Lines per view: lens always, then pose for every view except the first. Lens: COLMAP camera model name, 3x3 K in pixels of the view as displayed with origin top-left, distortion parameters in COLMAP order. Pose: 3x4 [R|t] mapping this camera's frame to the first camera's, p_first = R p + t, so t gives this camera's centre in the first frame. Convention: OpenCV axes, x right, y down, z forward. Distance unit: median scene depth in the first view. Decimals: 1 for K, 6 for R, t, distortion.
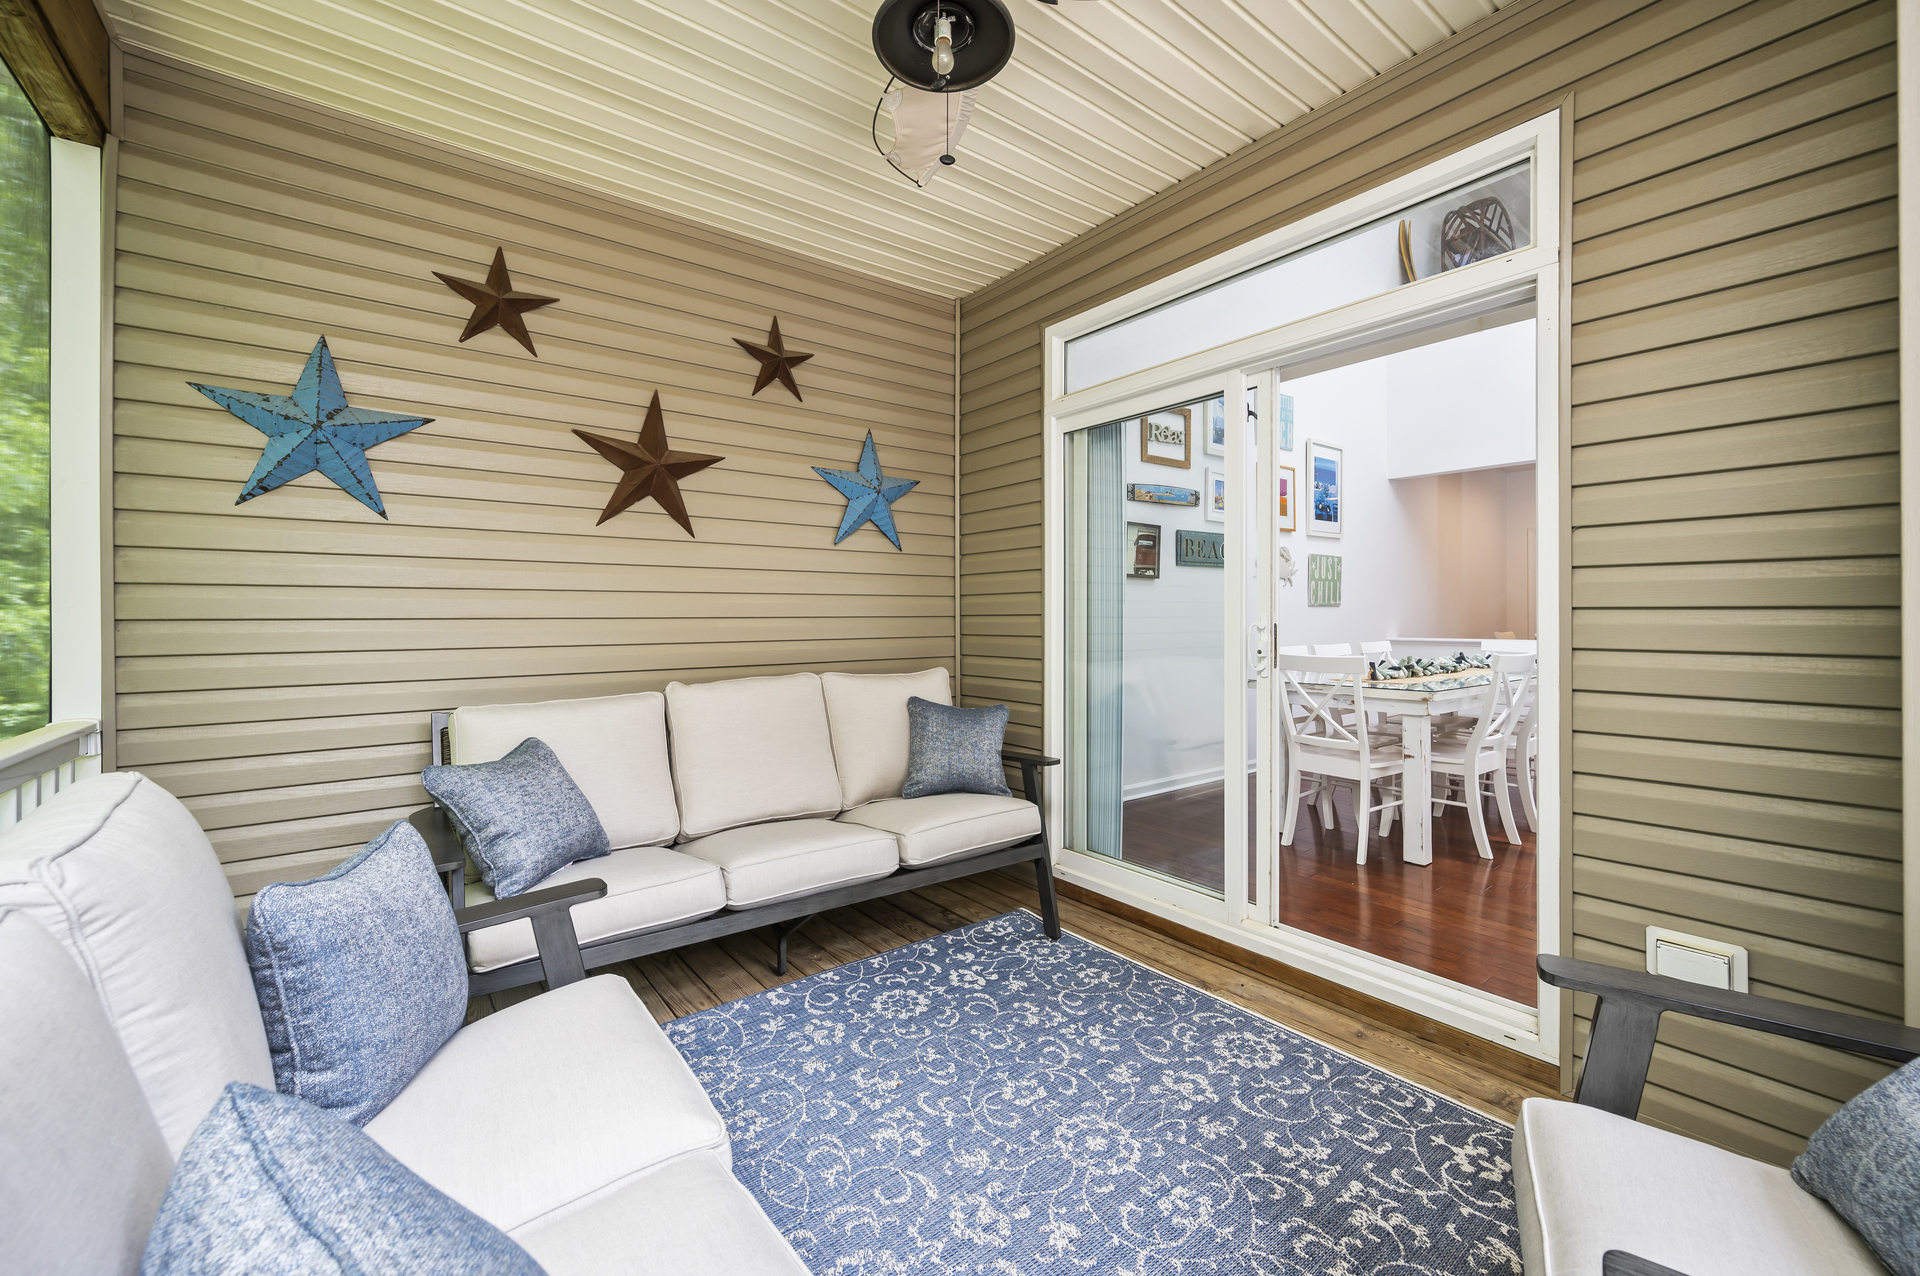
lens RADIAL K [[761.4, 0, 966.2], [0, 761.4, 609.9], [0, 0, 1]] dist [-0.002563, -0.000326]
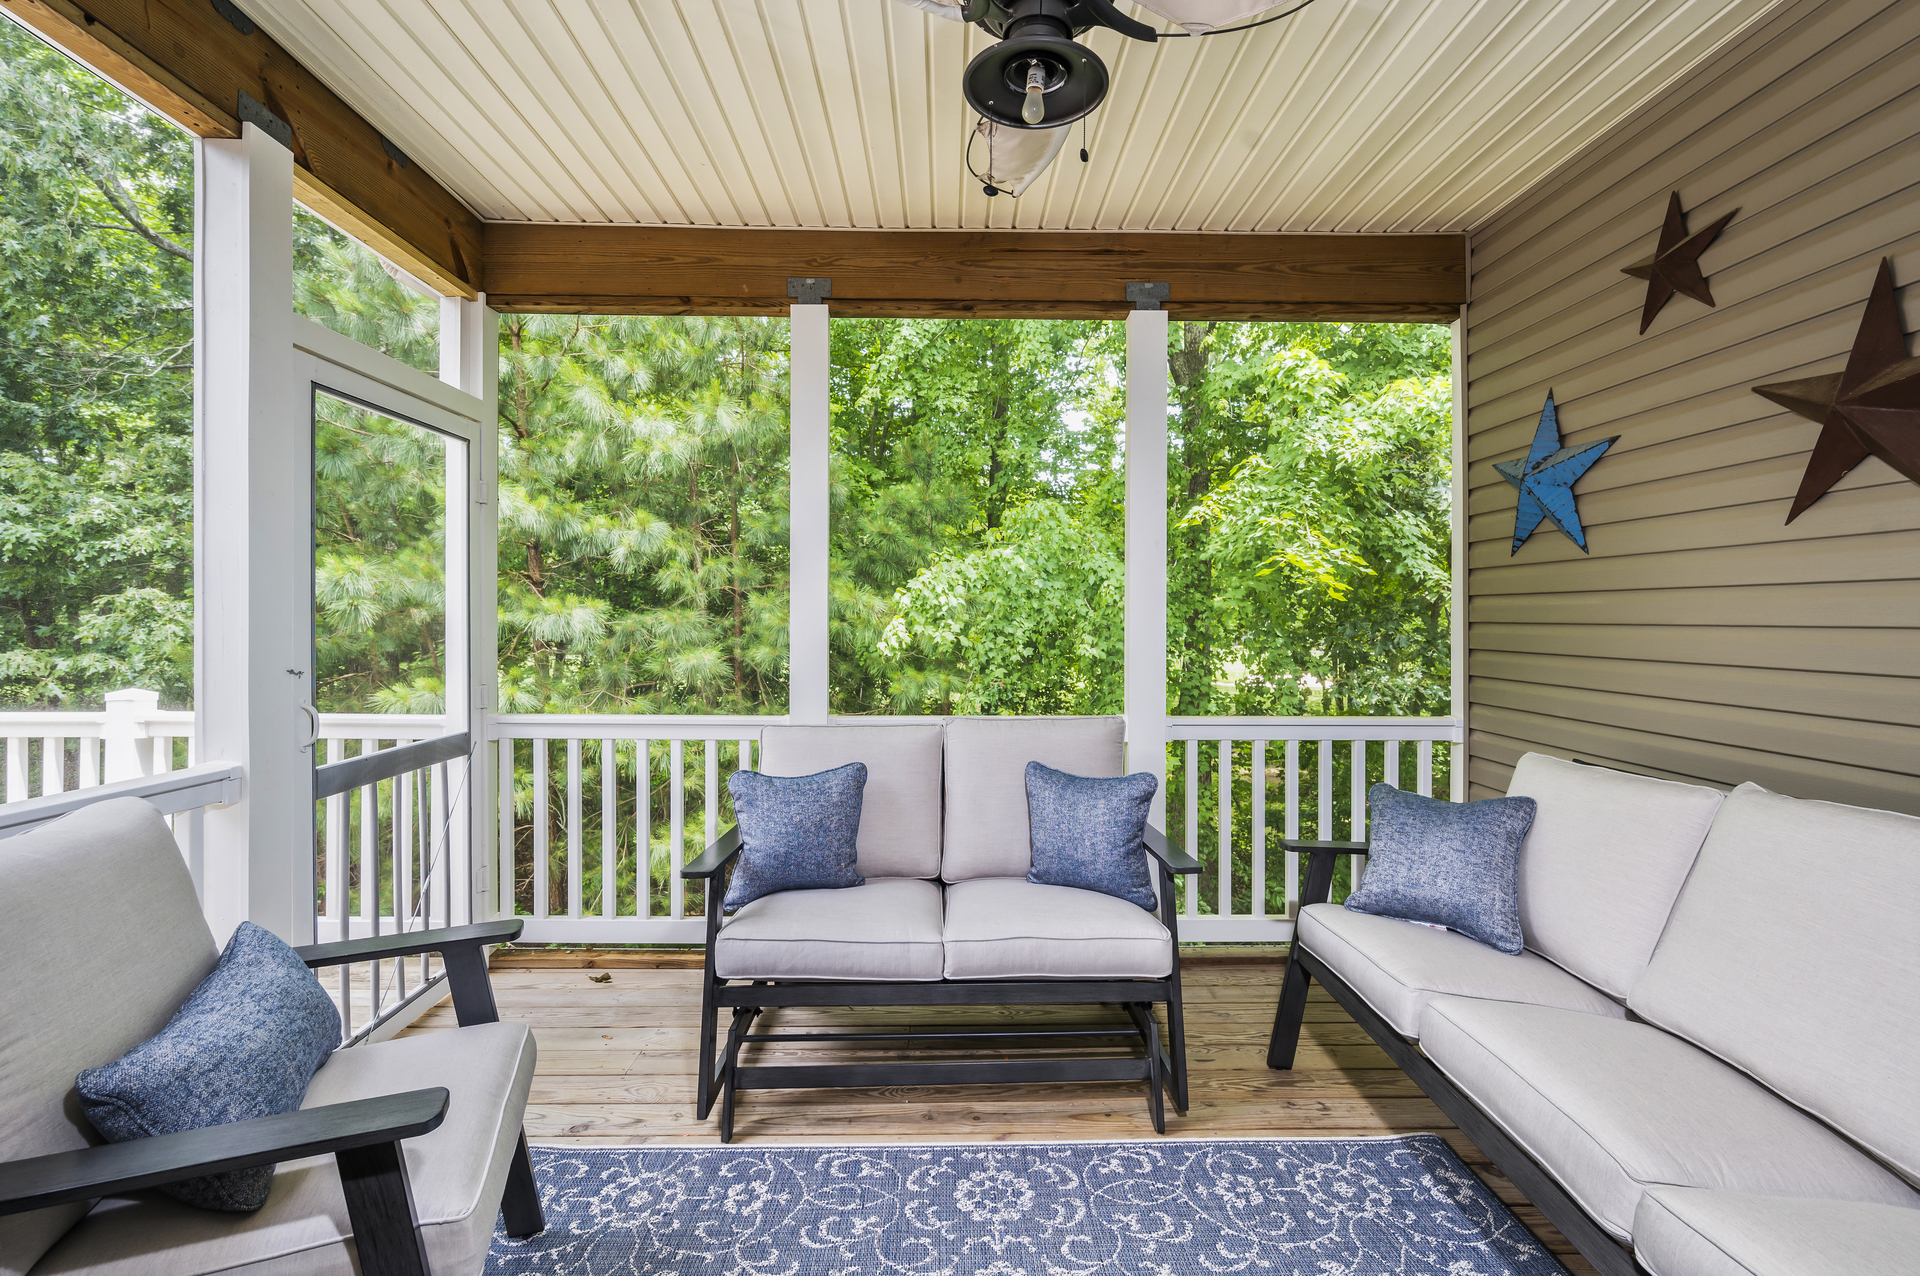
lens RADIAL K [[835.5, 0, 967.3], [0, 835.5, 613.7], [0, 0, 1]] dist [0.002147, 0.000104]
pose [[-0.596445, 0.005817, -0.802633, 0.537239], [0.014484, 0.999889, -0.003517, -0.047438], [0.802523, -0.013724, -0.596463, 0.948783]]
